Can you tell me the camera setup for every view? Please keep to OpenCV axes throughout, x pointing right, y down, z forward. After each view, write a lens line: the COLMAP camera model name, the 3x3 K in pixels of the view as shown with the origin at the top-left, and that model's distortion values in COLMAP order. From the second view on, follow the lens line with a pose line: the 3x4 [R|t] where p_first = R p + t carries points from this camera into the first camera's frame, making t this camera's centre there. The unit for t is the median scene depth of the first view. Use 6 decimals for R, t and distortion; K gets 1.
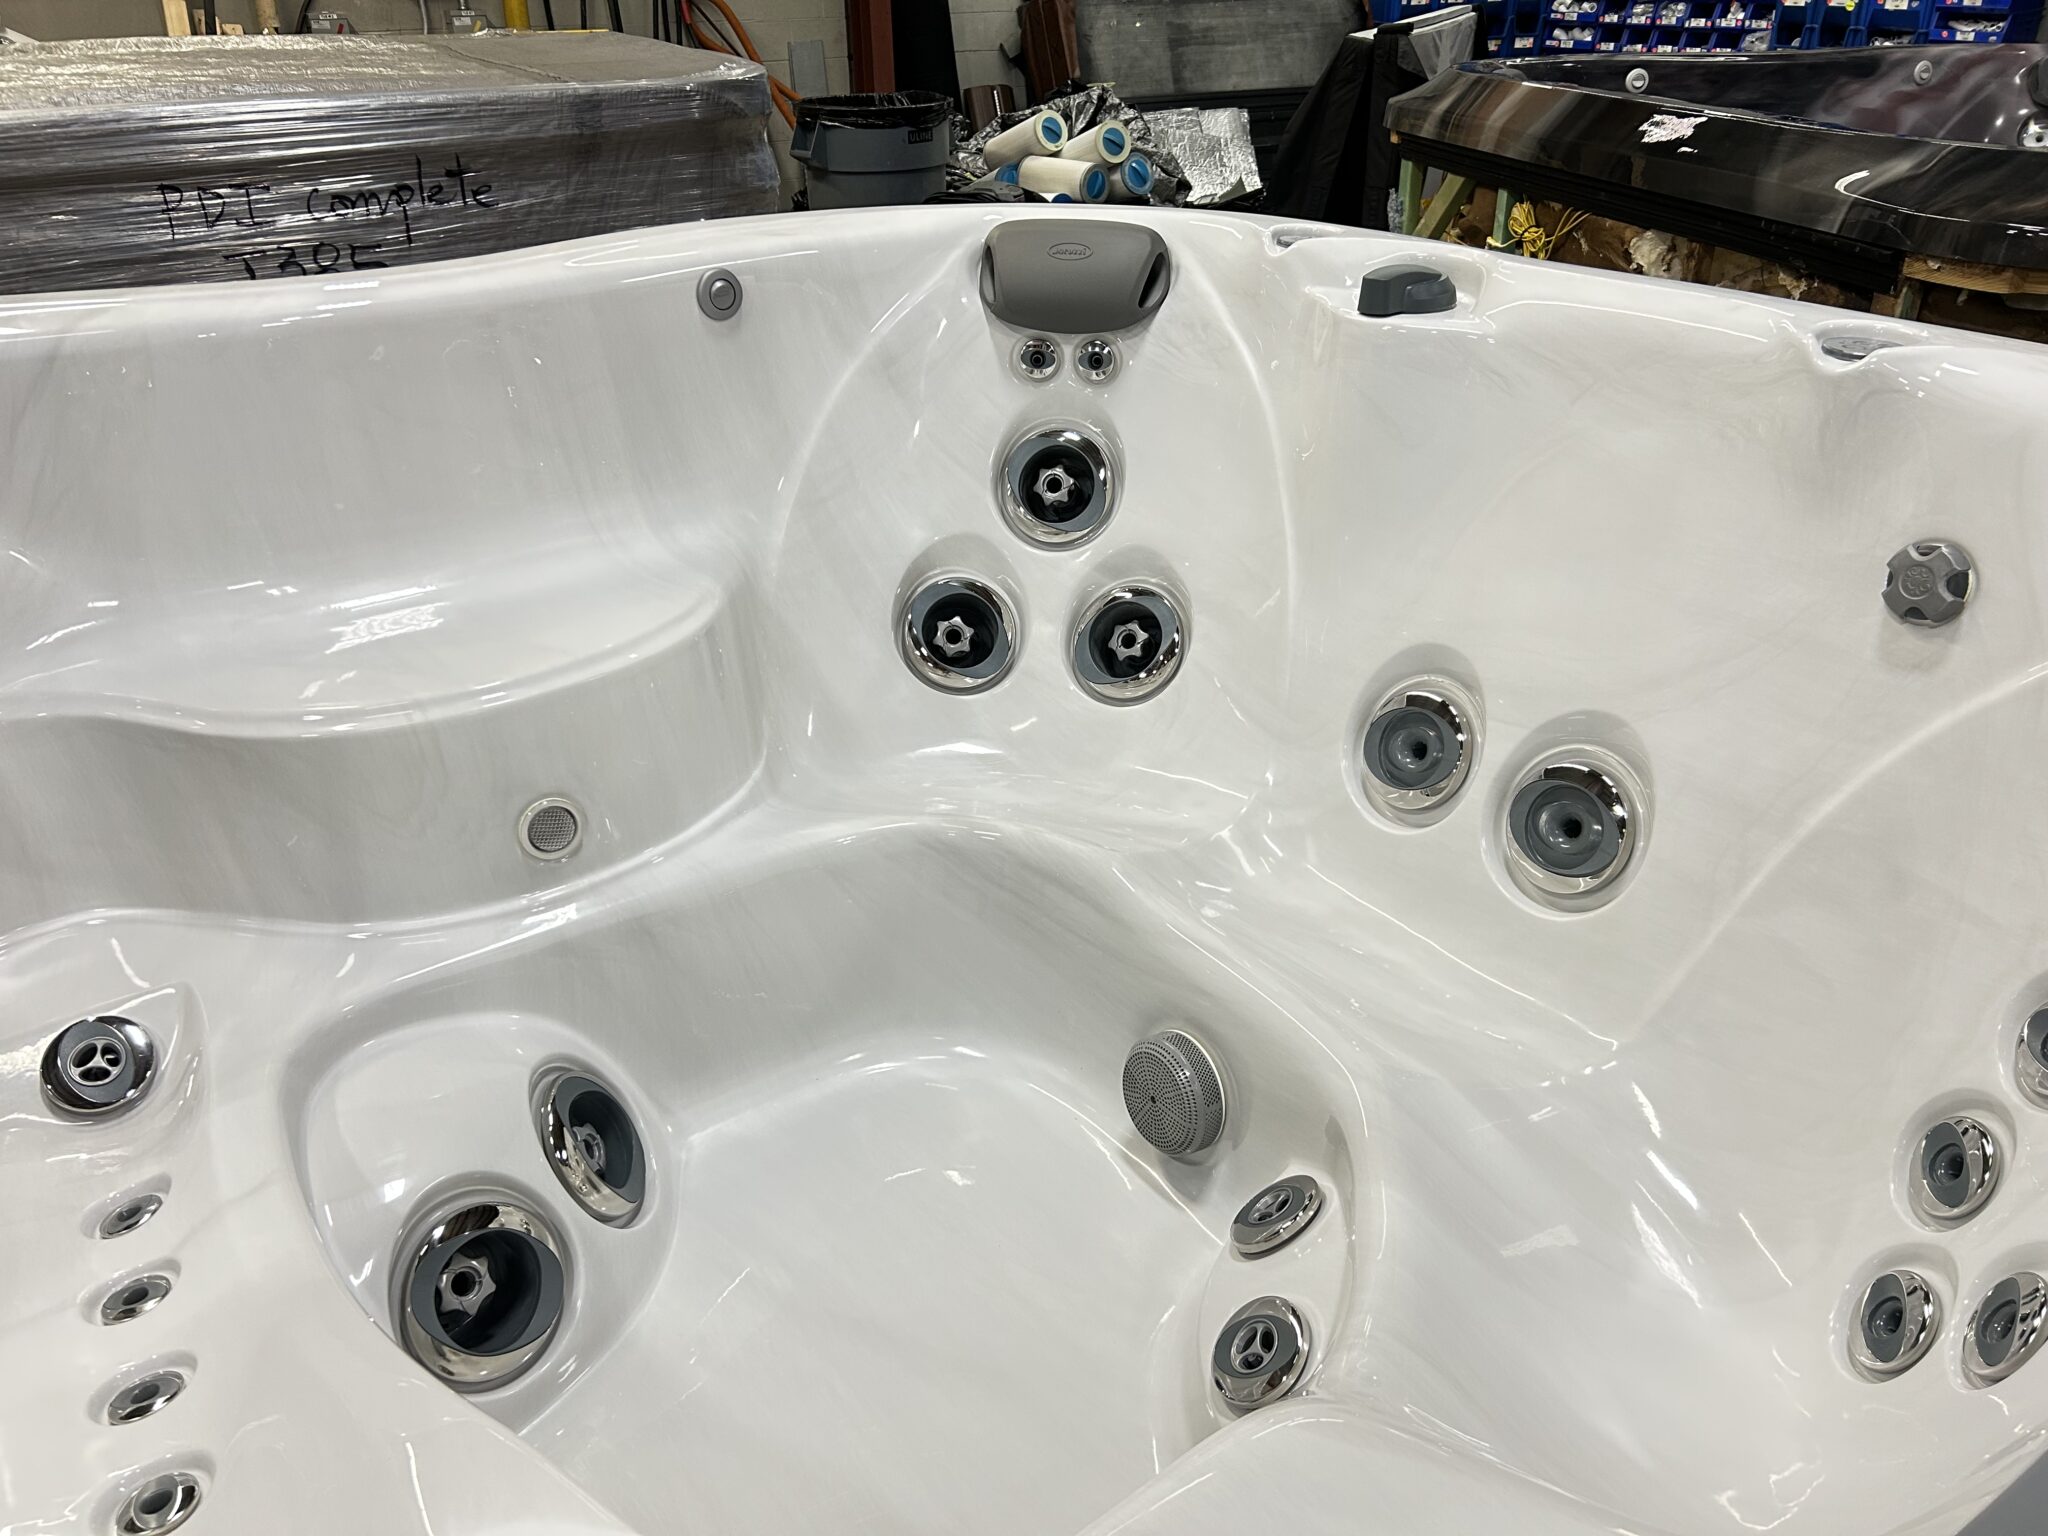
lens RADIAL K [[1532.9, 0, 1010.1], [0, 1532.9, 765.0], [0, 0, 1]] dist [0.032928, -0.044250]
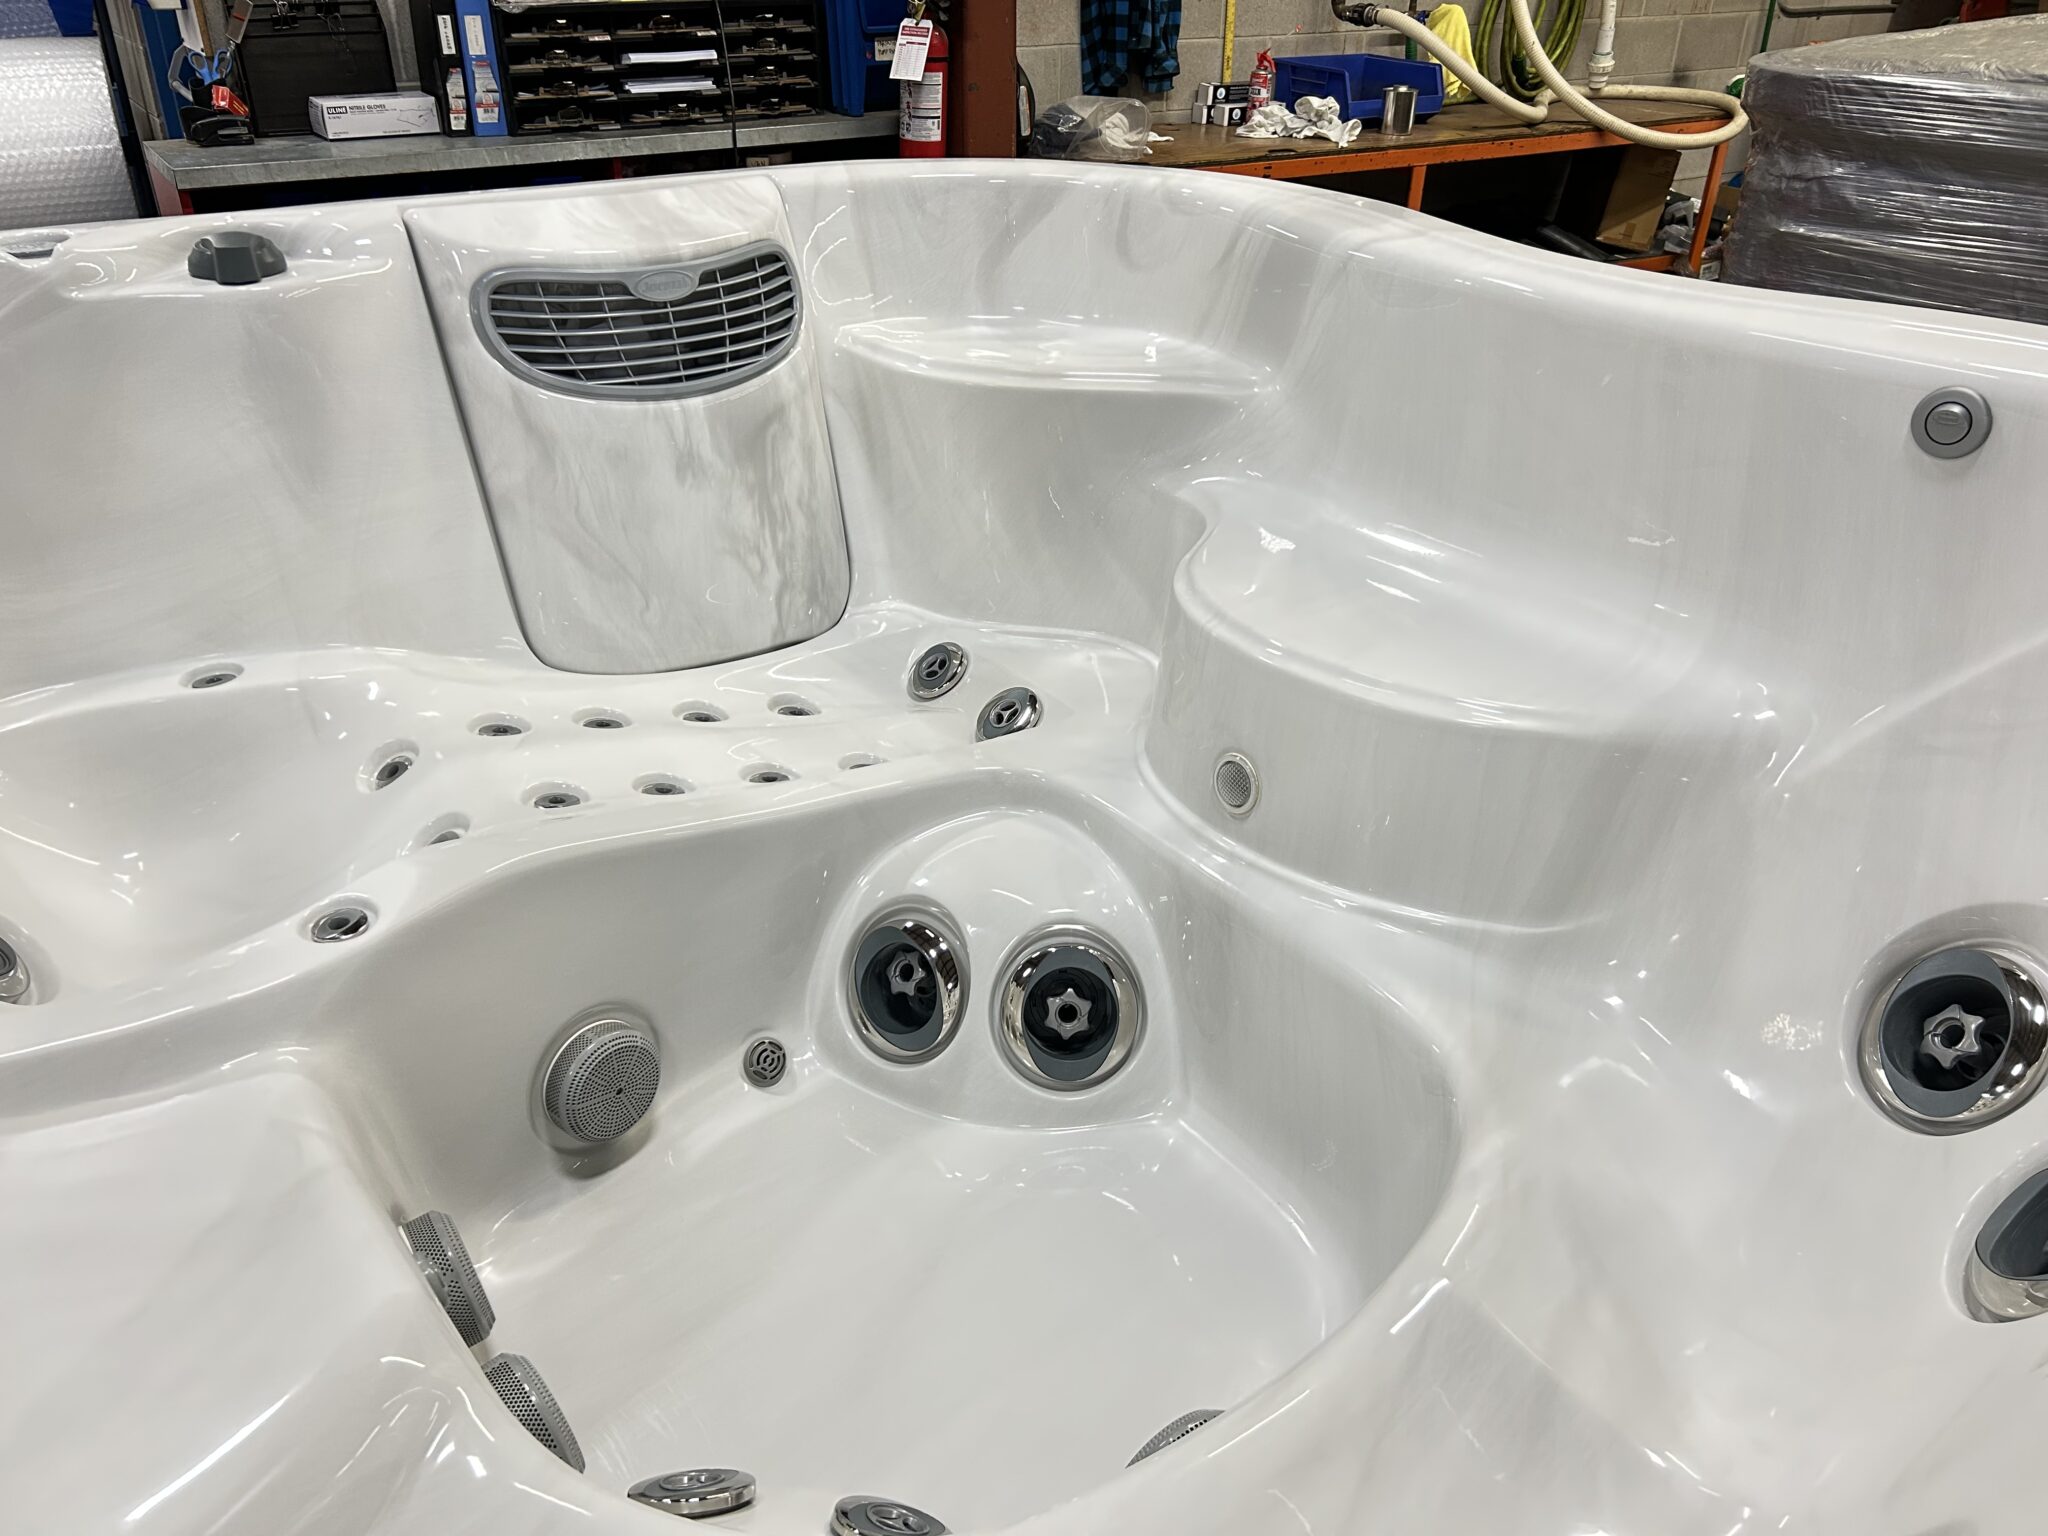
lens RADIAL K [[1532.9, 0, 1027.7], [0, 1532.9, 757.2], [0, 0, 1]] dist [0.032928, -0.044250]
pose [[0.013132, 0.485193, -0.874308, 0.300558], [-0.471456, 0.774095, 0.422500, -0.173433], [0.881792, 0.406650, 0.238912, 0.317483]]
